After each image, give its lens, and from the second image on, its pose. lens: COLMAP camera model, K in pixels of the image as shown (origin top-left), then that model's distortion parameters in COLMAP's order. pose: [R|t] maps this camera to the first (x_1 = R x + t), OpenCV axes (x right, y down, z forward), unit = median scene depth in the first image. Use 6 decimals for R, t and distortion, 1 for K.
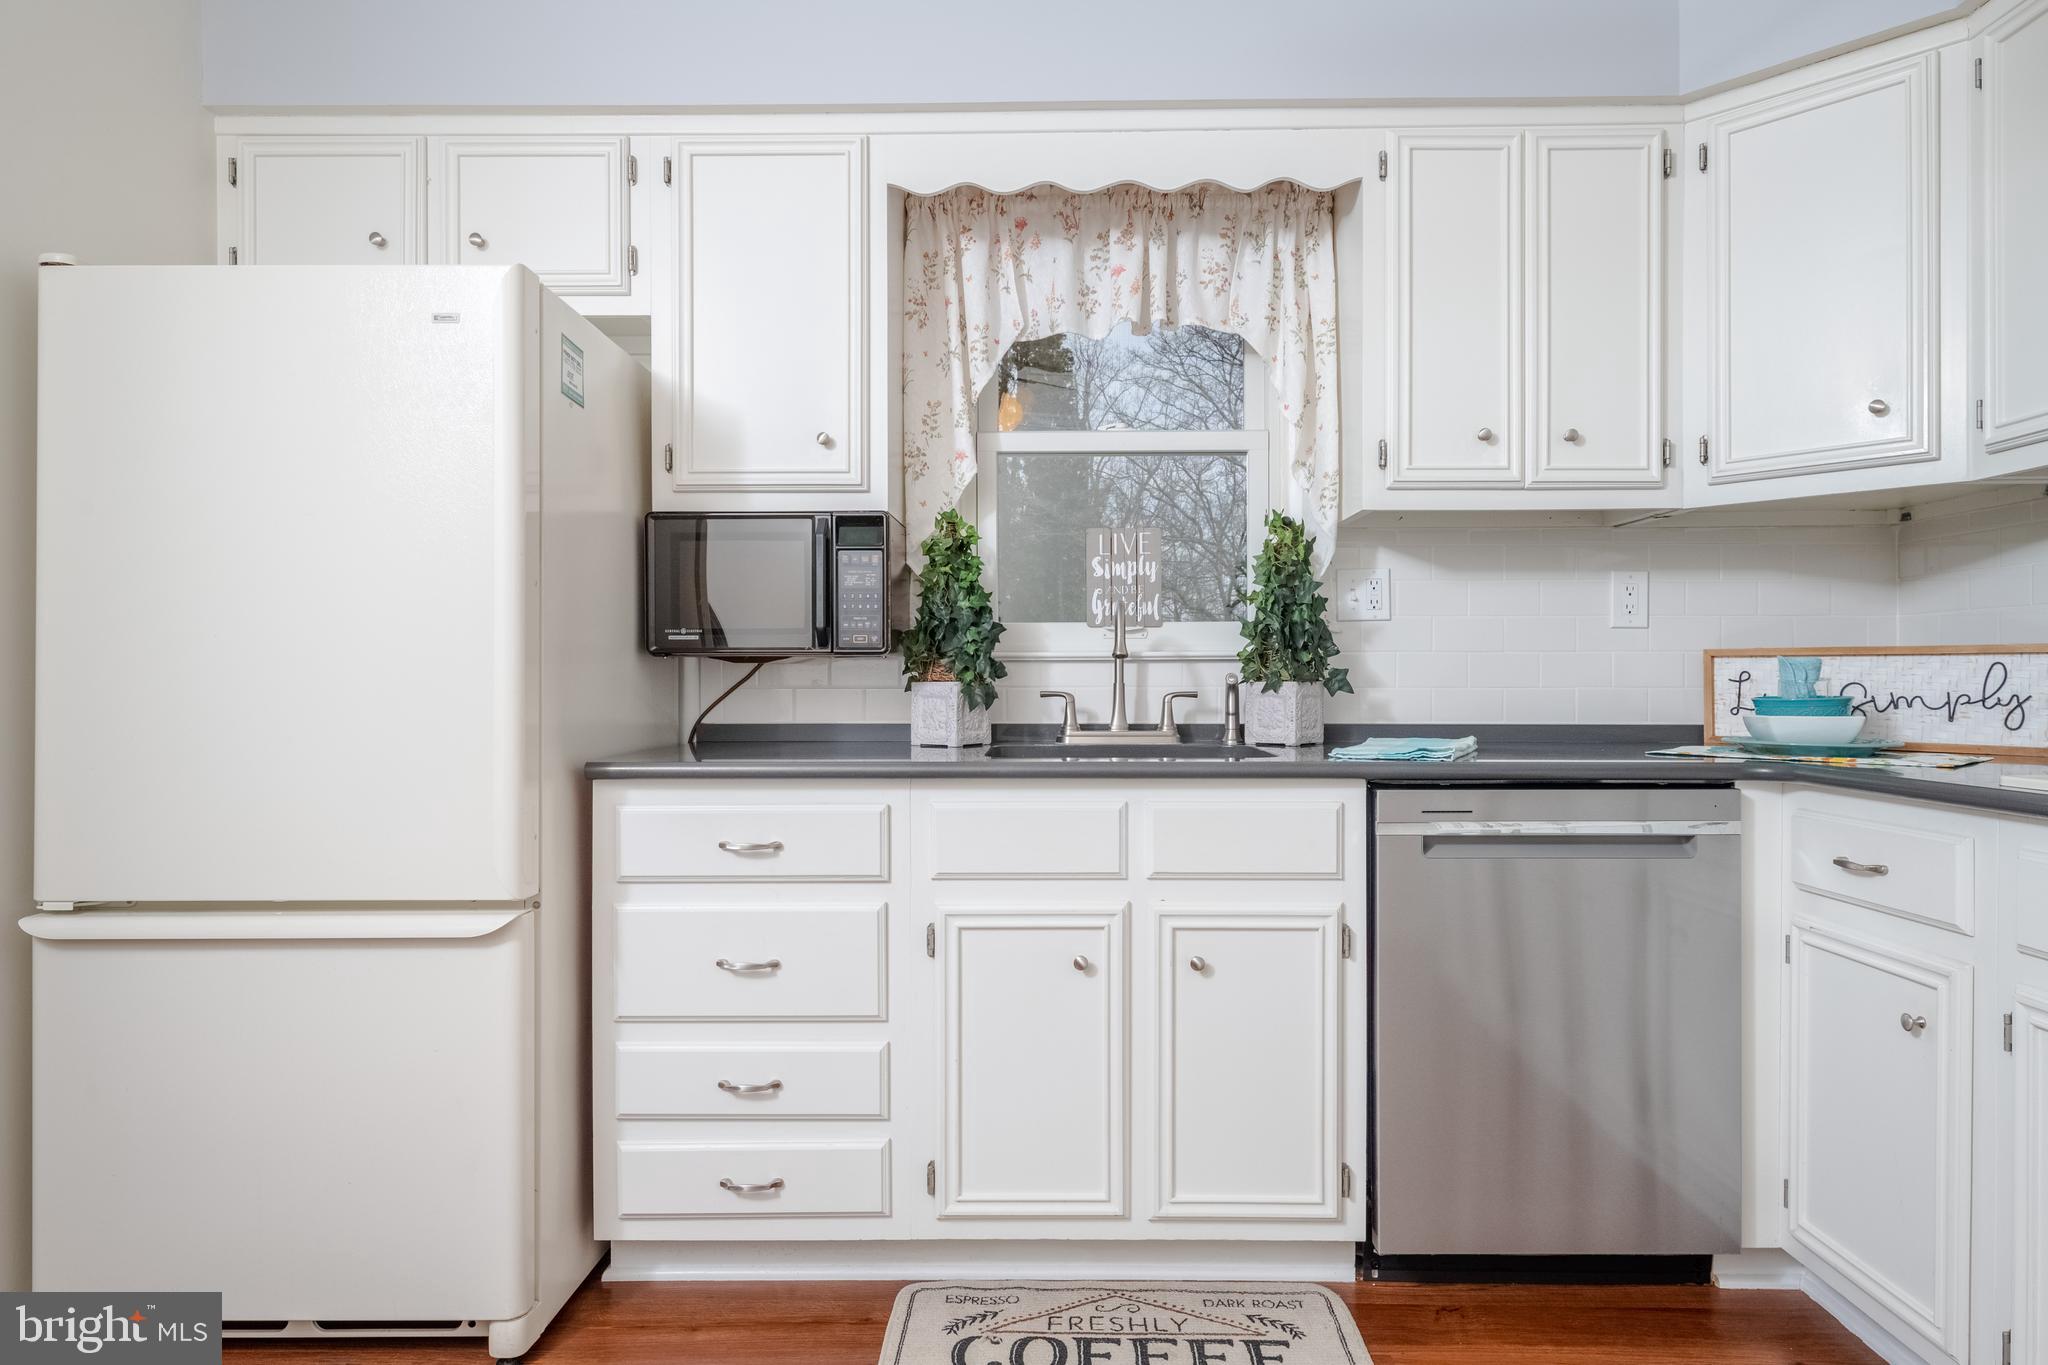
lens RADIAL K [[1236.4, 0, 1051.0], [0, 1236.4, 686.5], [0, 0, 1]] dist [0.011865, -0.000553]
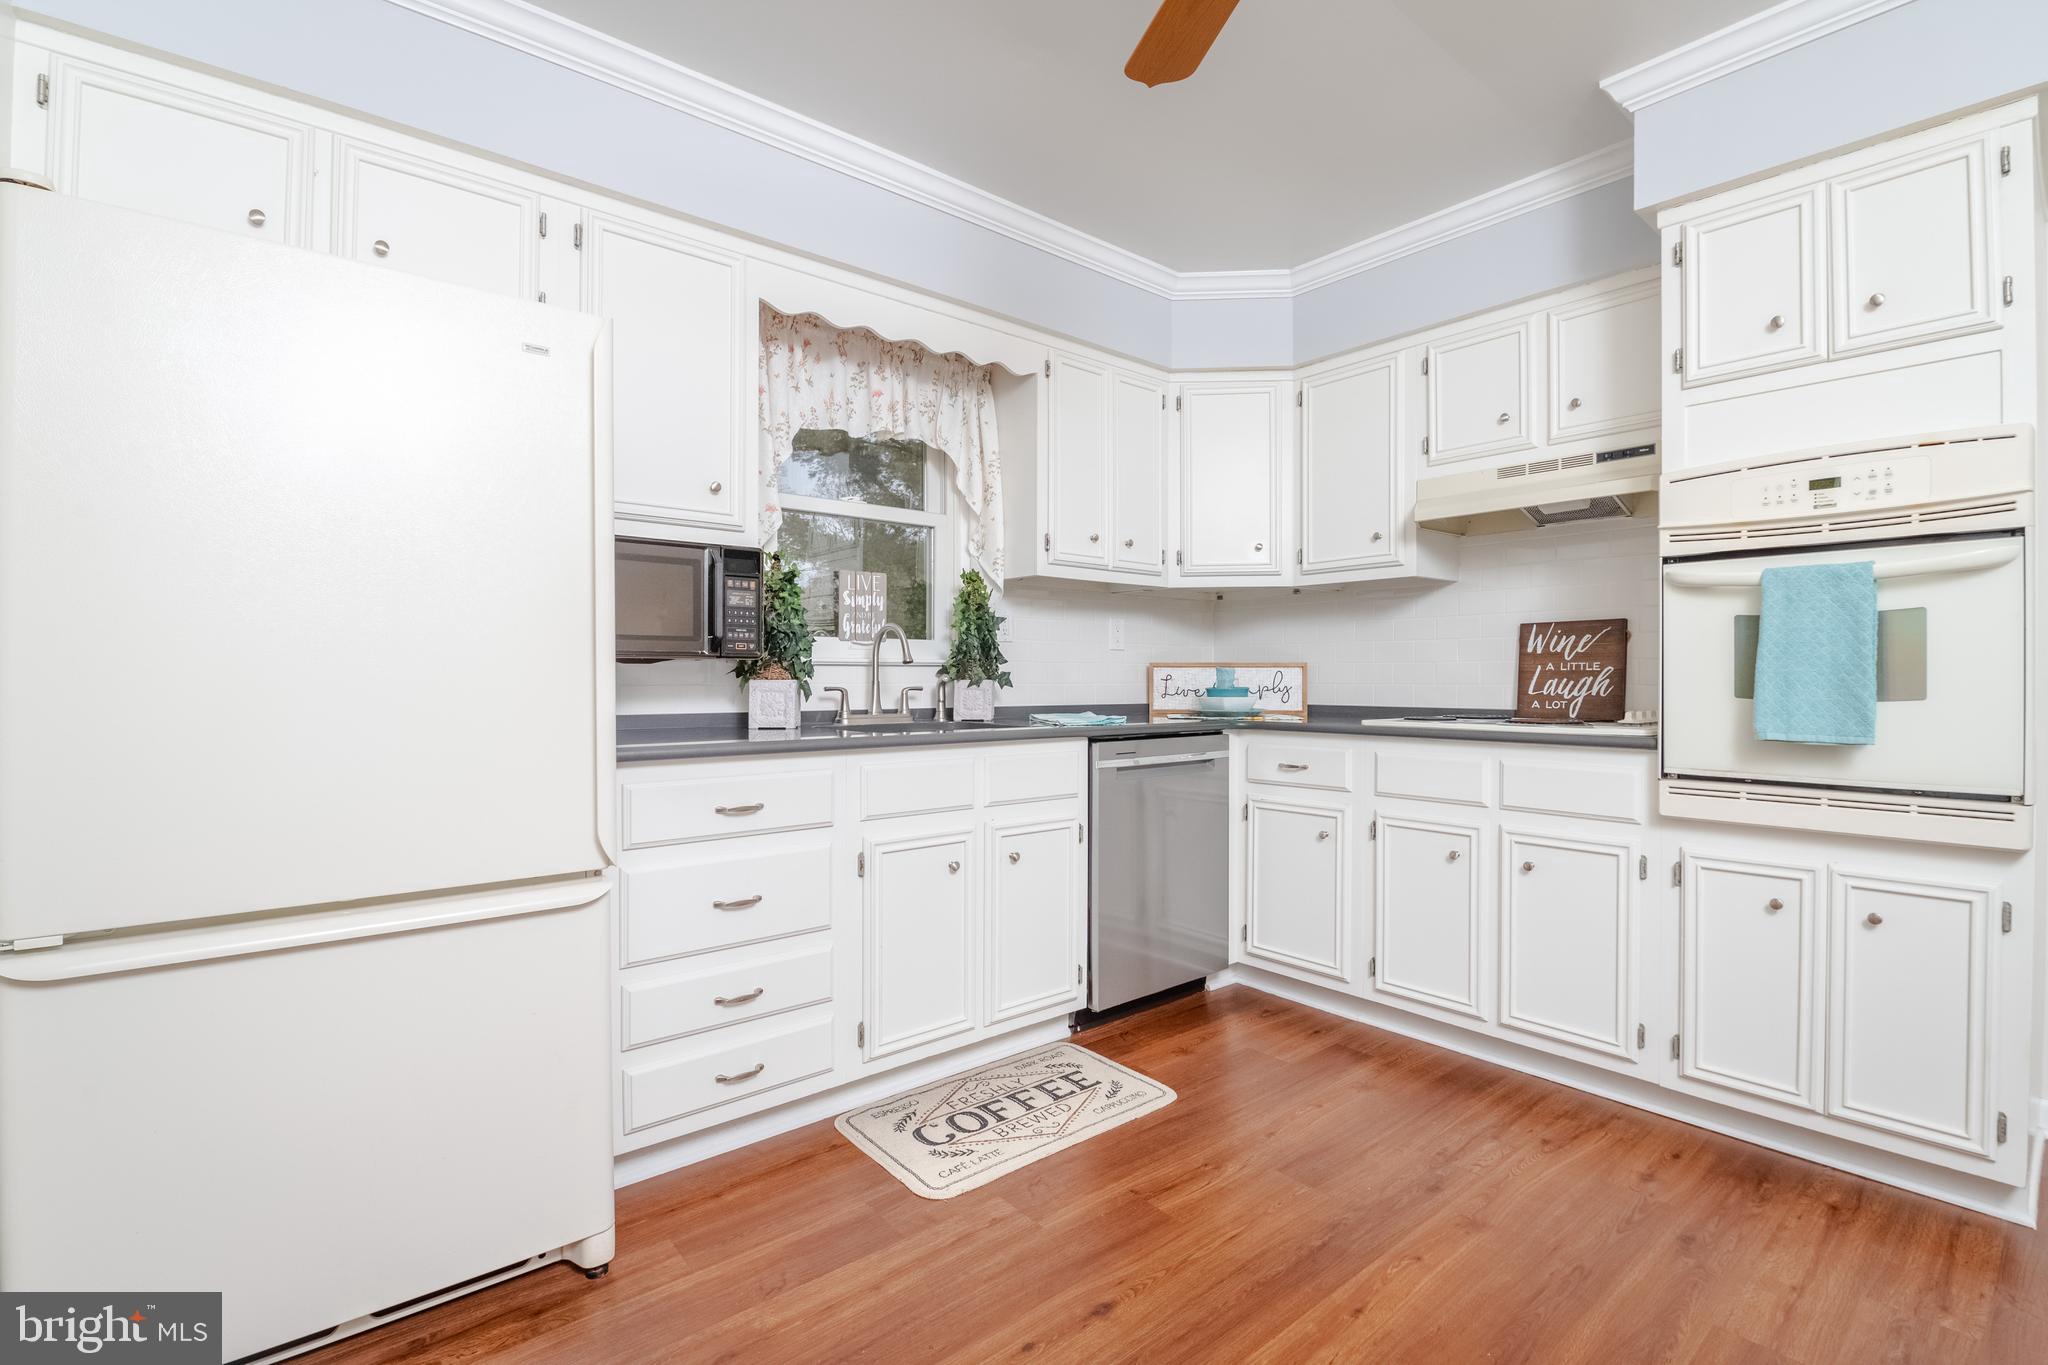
lens RADIAL K [[980.5, 0, 1028.3], [0, 980.5, 681.2], [0, 0, 1]] dist [0.001433, -0.007728]
pose [[0.740343, -0.000339, 0.672229, -0.647080], [0.002557, 0.999994, -0.002312, 0.000845], [-0.672224, 0.003431, 0.740340, 0.048498]]
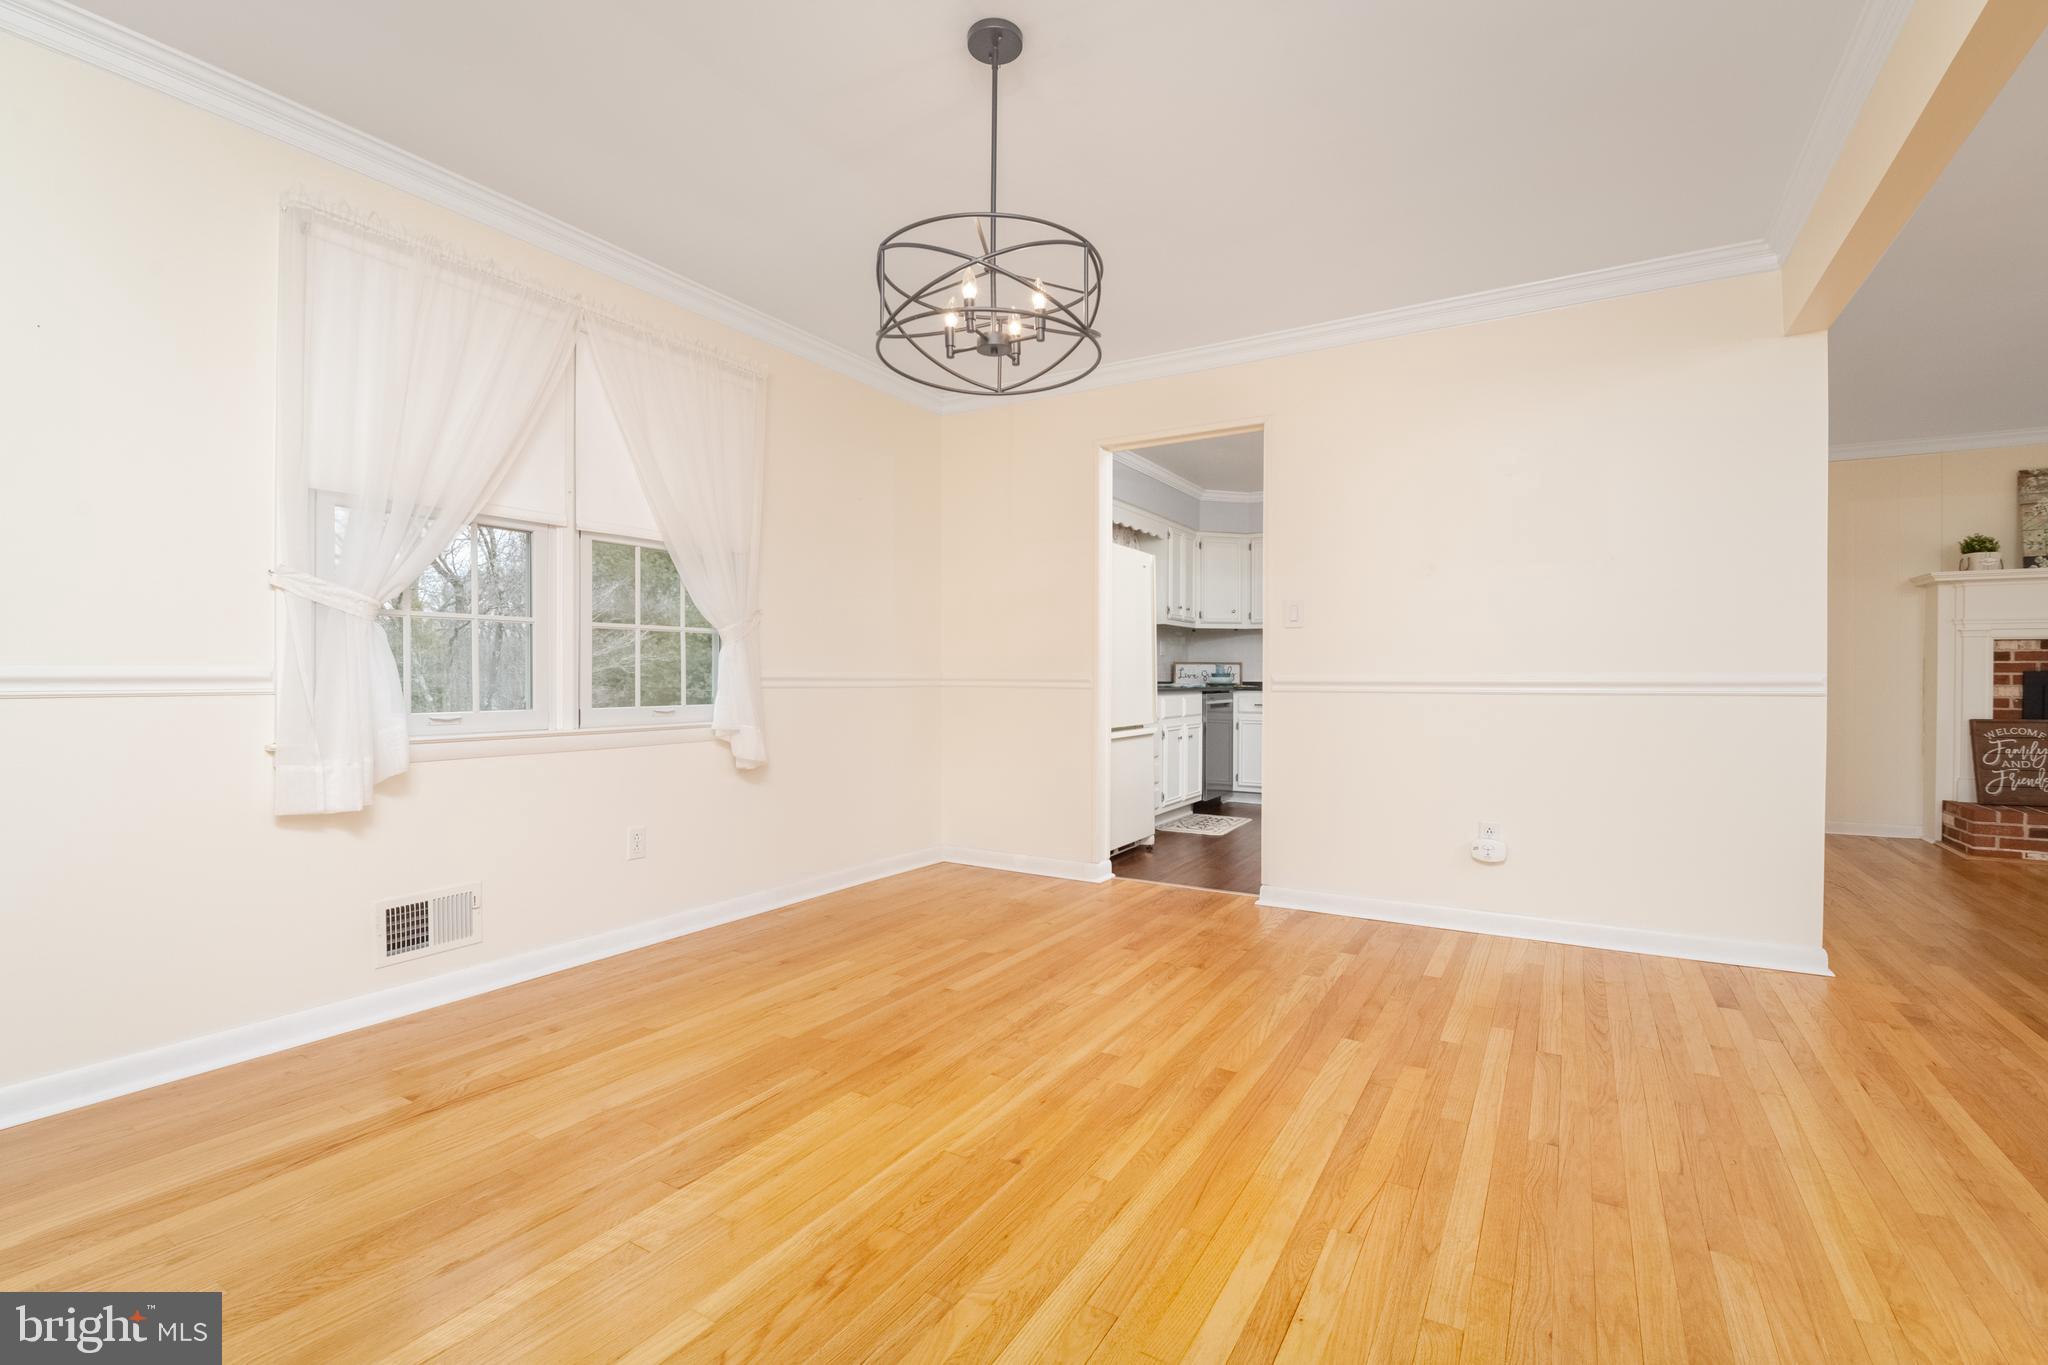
lens RADIAL K [[910.0, 0, 1015.5], [0, 910.0, 677.2], [0, 0, 1]] dist [-0.020663, -0.001230]
pose [[0.521165, 0.003718, 0.853448, -2.461412], [0.003820, 0.999970, -0.006689, 0.039992], [-0.853447, 0.006746, 0.521135, -0.066360]]
